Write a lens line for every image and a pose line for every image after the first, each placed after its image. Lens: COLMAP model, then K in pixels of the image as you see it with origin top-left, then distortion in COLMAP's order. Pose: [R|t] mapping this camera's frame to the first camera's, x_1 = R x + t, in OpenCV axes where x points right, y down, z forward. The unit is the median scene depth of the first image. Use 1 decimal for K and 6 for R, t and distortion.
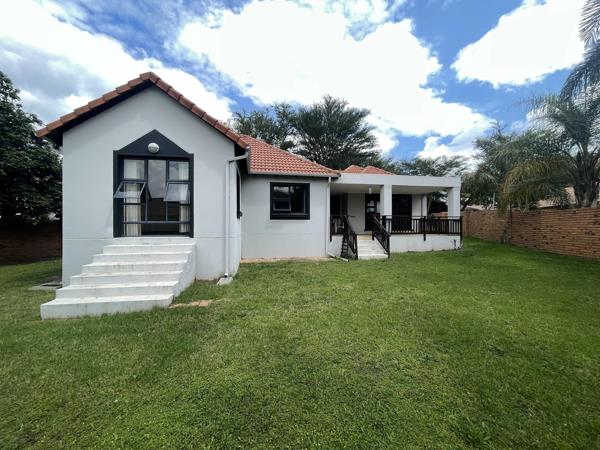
lens RADIAL K [[241.2, 0, 297.5], [0, 241.2, 223.5], [0, 0, 1]] dist [-0.004625, 0.000113]
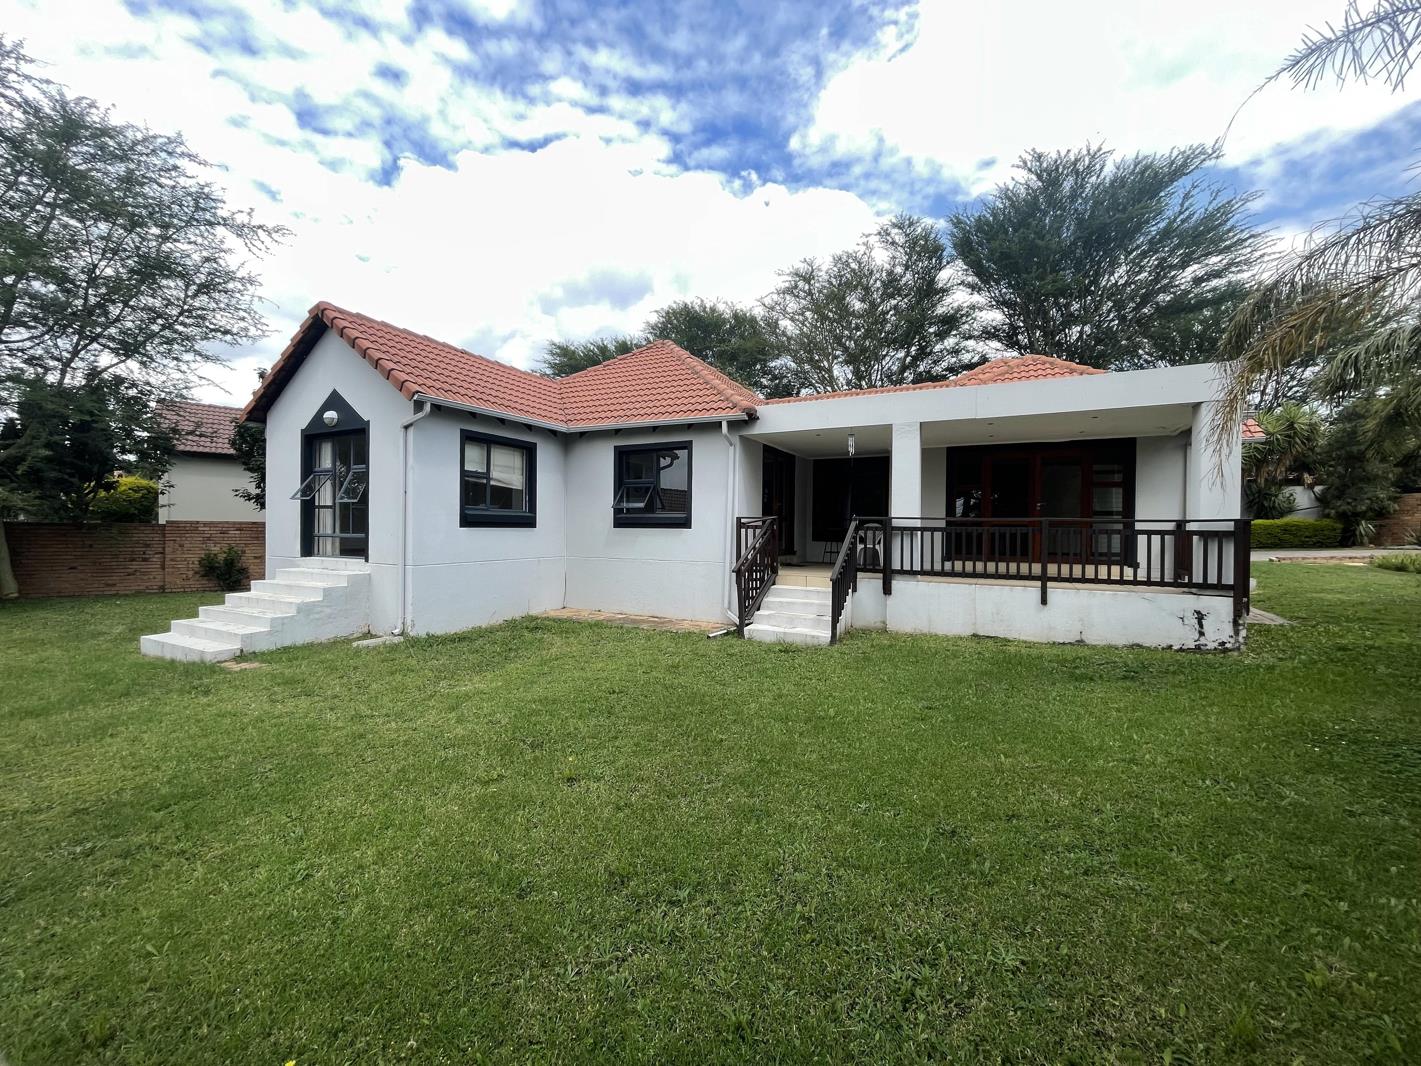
lens RADIAL K [[571.3, 0, 705.9], [0, 571.3, 533.8], [0, 0, 1]] dist [-0.004625, 0.000113]
pose [[0.800077, 0.014756, -0.599716, 0.659587], [-0.005293, 0.999832, 0.017540, -0.024836], [0.599874, -0.010859, 0.800021, 0.229644]]
